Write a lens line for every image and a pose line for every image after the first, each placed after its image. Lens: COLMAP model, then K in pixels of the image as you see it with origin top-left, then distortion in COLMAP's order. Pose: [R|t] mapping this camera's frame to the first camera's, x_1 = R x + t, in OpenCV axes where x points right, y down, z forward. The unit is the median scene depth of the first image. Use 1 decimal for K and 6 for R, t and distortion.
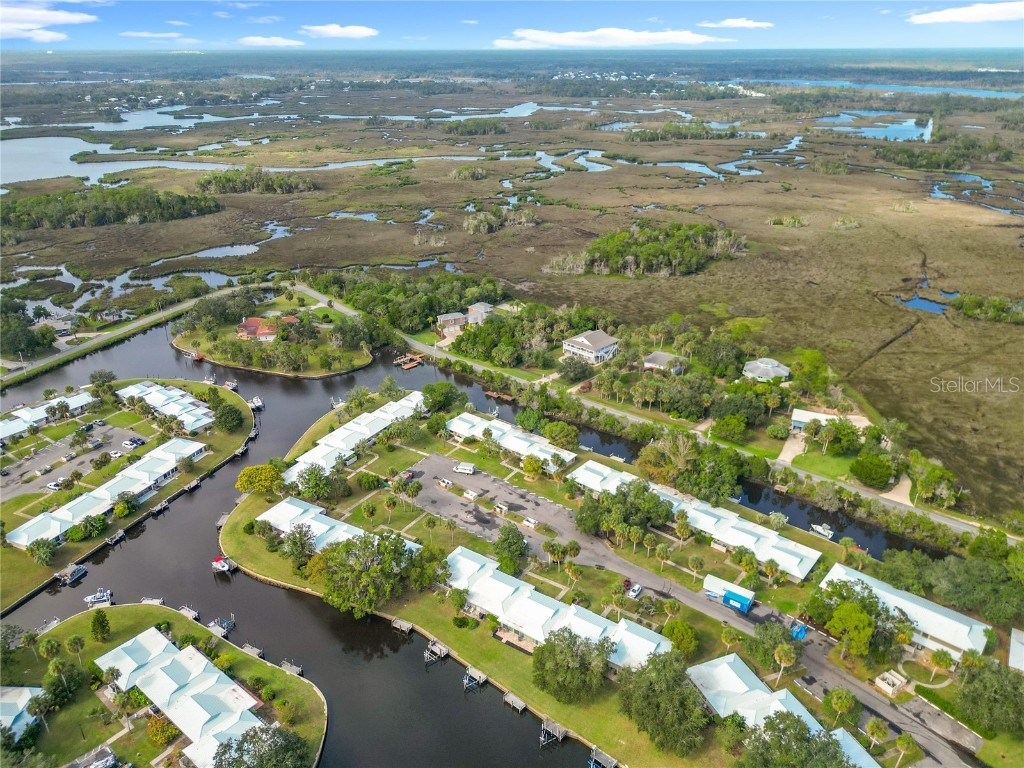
lens RADIAL K [[736.8, 0, 507.8], [0, 736.8, 383.4], [0, 0, 1]] dist [0.046301, -0.066883]
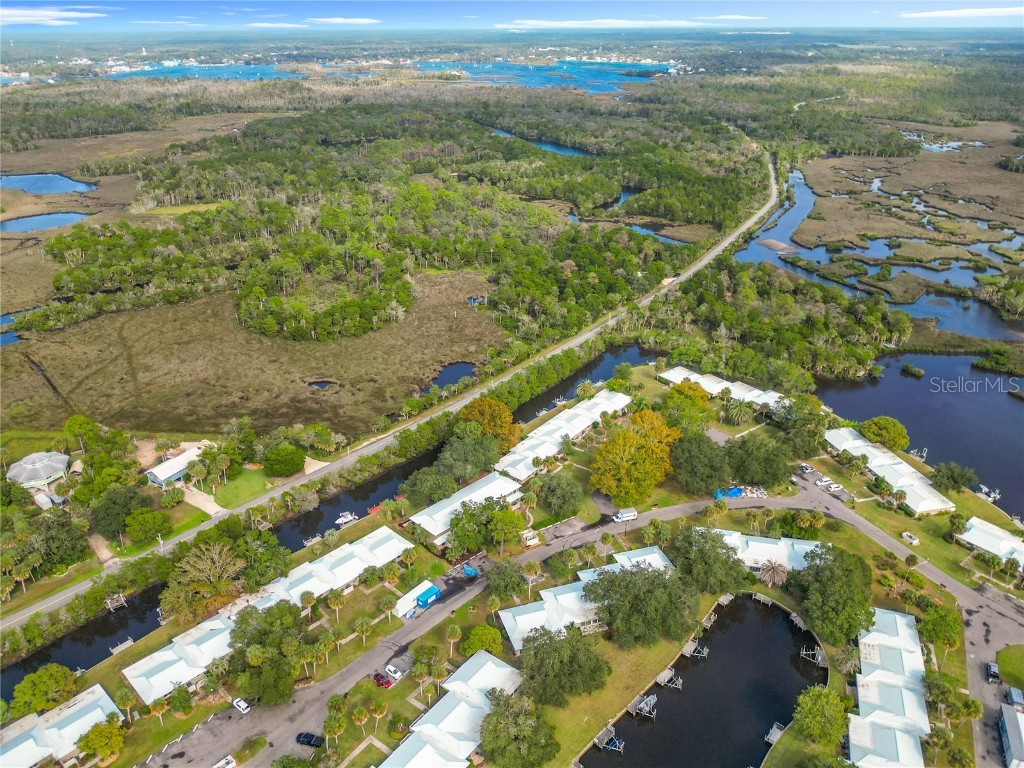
lens RADIAL K [[739.6, 0, 508.3], [0, 739.6, 388.5], [0, 0, 1]] dist [0.040321, -0.069114]
pose [[0.059761, -0.440679, 0.895673, -0.353288], [0.419834, 0.825153, 0.377971, -0.213245], [-0.905631, 0.353446, 0.234324, 0.394689]]
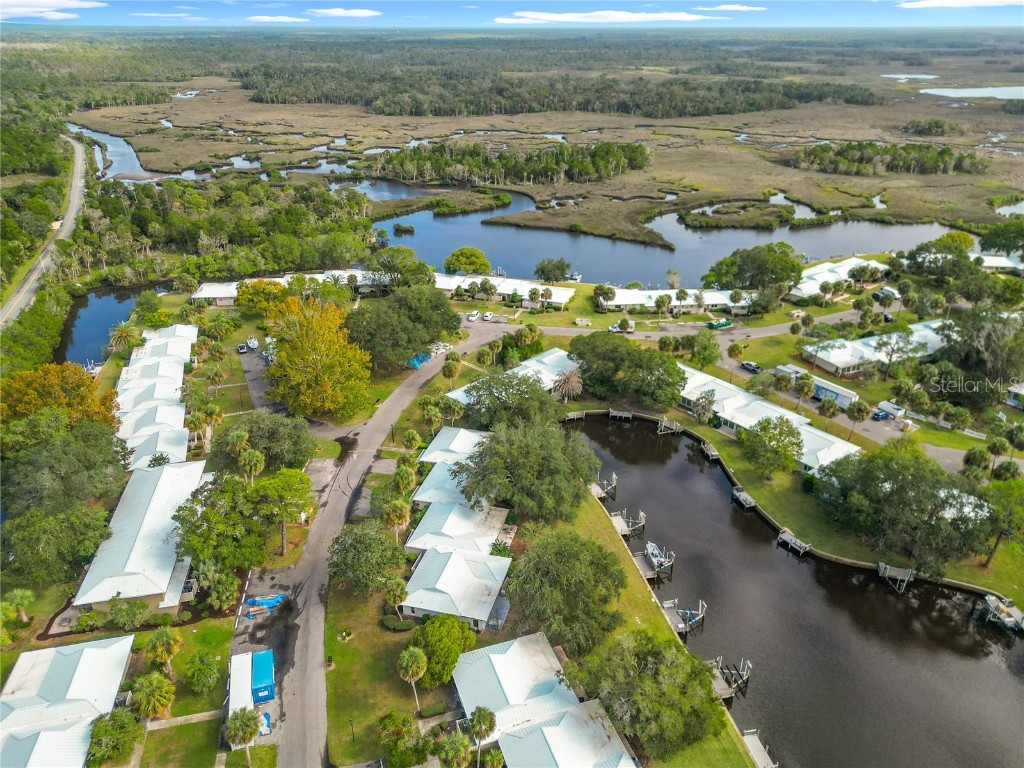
lens RADIAL K [[729.7, 0, 506.6], [0, 729.7, 387.7], [0, 0, 1]] dist [0.058200, -0.071183]
pose [[-0.799537, -0.266810, 0.538101, -0.040097], [0.253839, 0.661861, 0.705341, -0.119574], [-0.544340, 0.700537, -0.461456, 0.722083]]
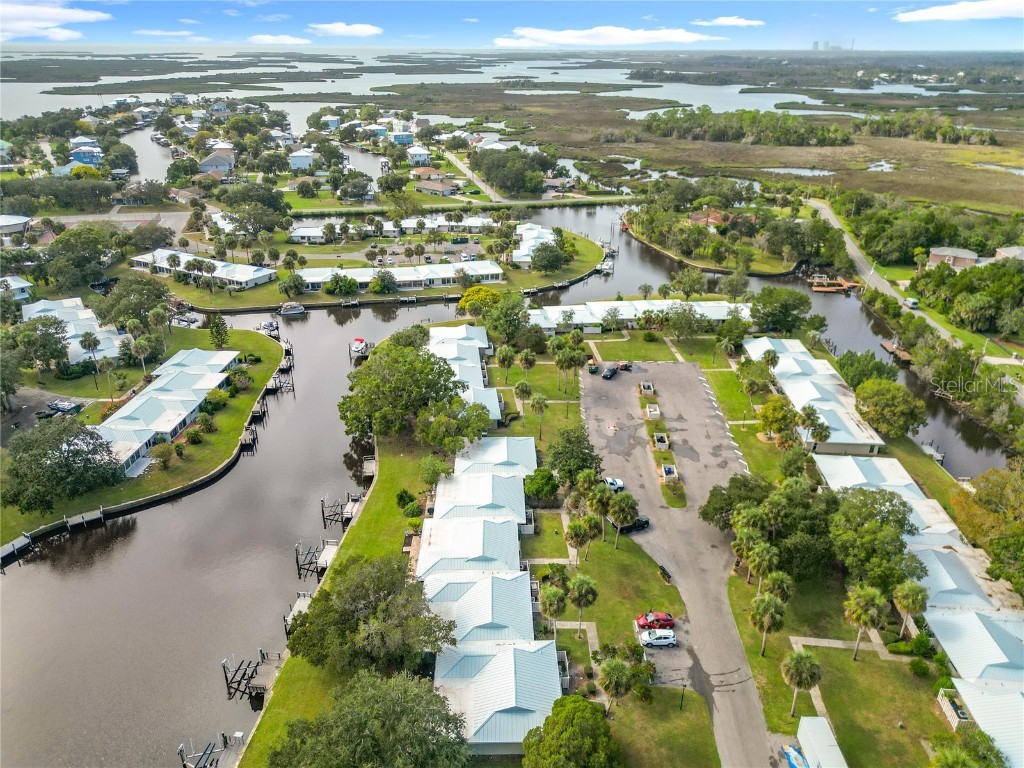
lens RADIAL K [[729.7, 0, 506.6], [0, 729.7, 387.7], [0, 0, 1]] dist [0.058200, -0.071183]
pose [[0.576613, 0.346983, -0.739675, 0.301120], [-0.345717, 0.923913, 0.163905, 0.064715], [0.740268, 0.161209, 0.652698, 0.435887]]
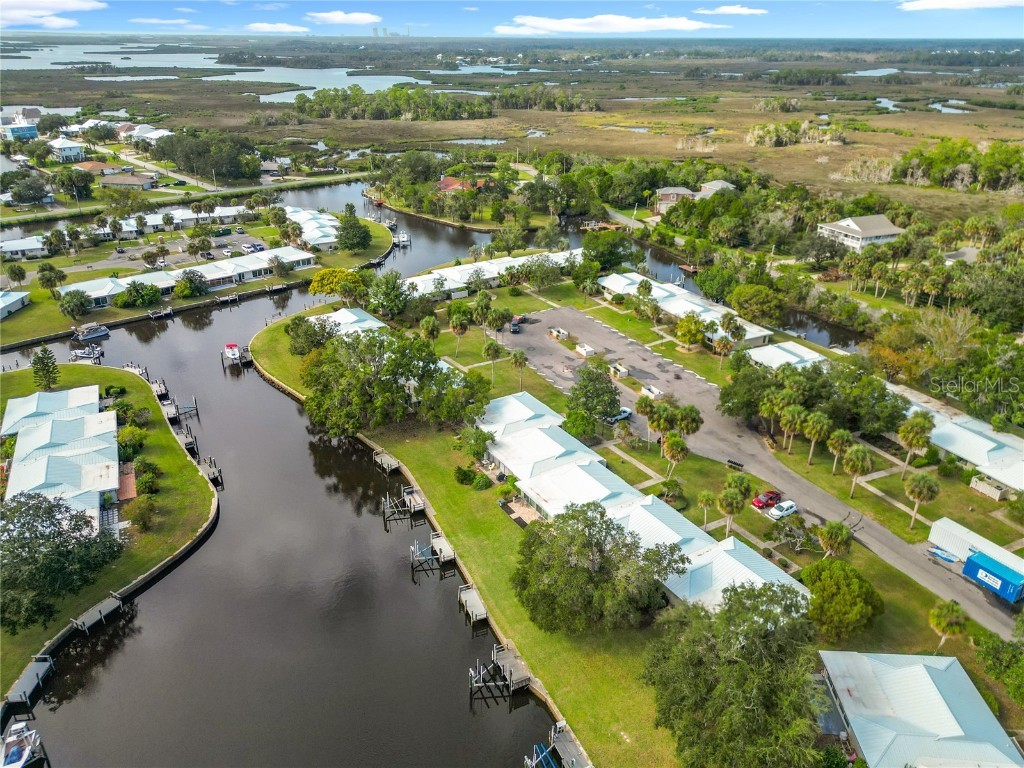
lens RADIAL K [[733.8, 0, 506.2], [0, 733.8, 387.4], [0, 0, 1]] dist [0.069240, -0.069792]
pose [[0.908540, 0.183896, -0.375150, 0.128729], [-0.179416, 0.982642, 0.047173, 0.148799], [0.377313, 0.024449, 0.925763, 0.306755]]
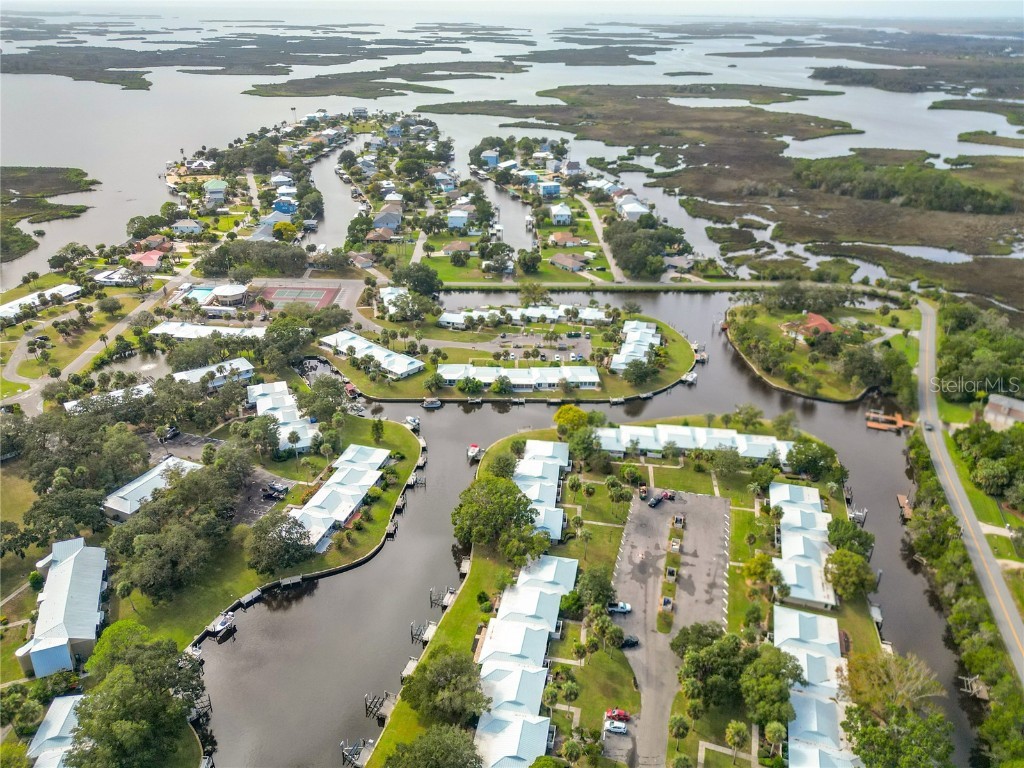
lens RADIAL K [[759.1, 0, 504.1], [0, 759.1, 381.9], [0, 0, 1]] dist [0.068316, -0.081302]
pose [[0.385576, 0.408769, -0.827188, 0.476004], [-0.393921, 0.883627, 0.253041, -0.146773], [0.834361, 0.228280, 0.501728, 0.303095]]
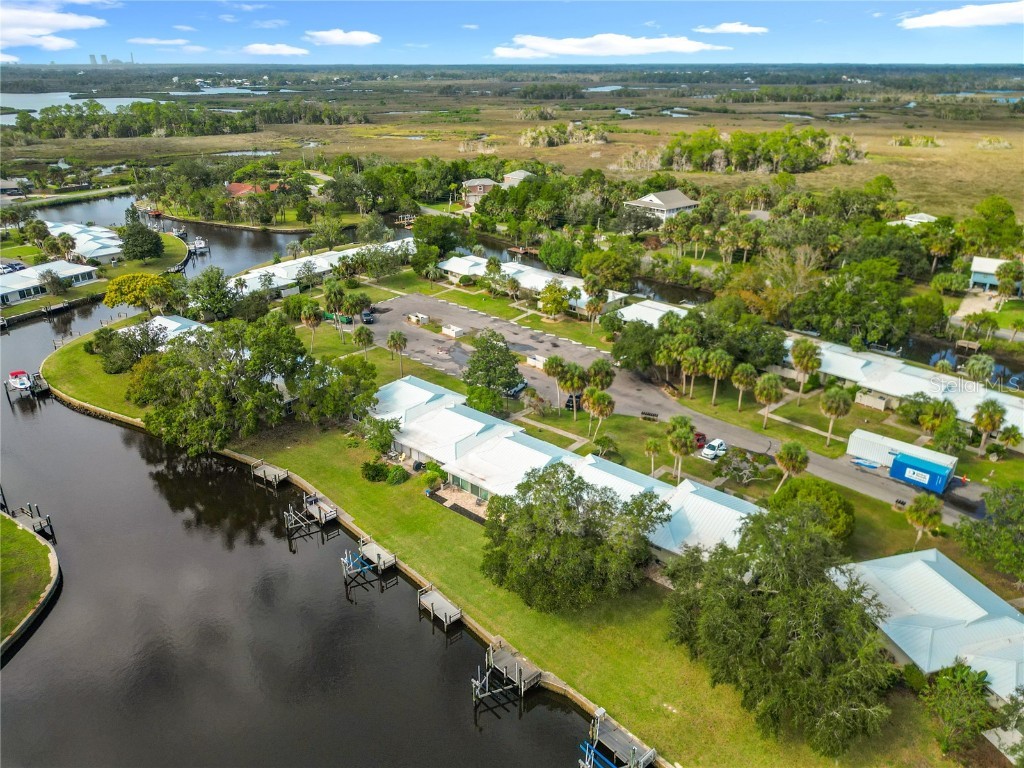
lens RADIAL K [[729.7, 0, 506.6], [0, 729.7, 387.7], [0, 0, 1]] dist [0.058200, -0.071183]
pose [[0.993525, 0.045220, -0.104228, 0.057032], [-0.046661, 0.998845, -0.011423, 0.183273], [0.103591, 0.016213, 0.994488, 0.338700]]
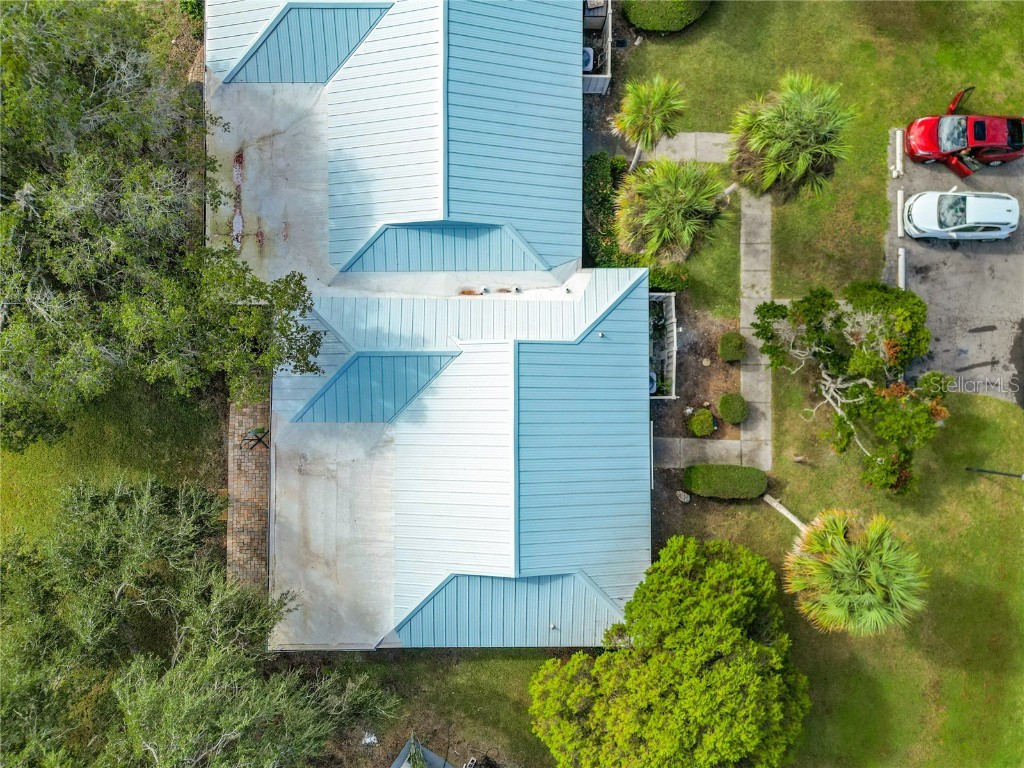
lens RADIAL K [[729.7, 0, 506.6], [0, 729.7, 387.7], [0, 0, 1]] dist [0.058200, -0.071183]
pose [[0.558603, 0.829339, -0.012625, 0.110890], [-0.354959, 0.252785, 0.900058, 0.135481], [0.749644, -0.498294, 0.435587, 0.619540]]
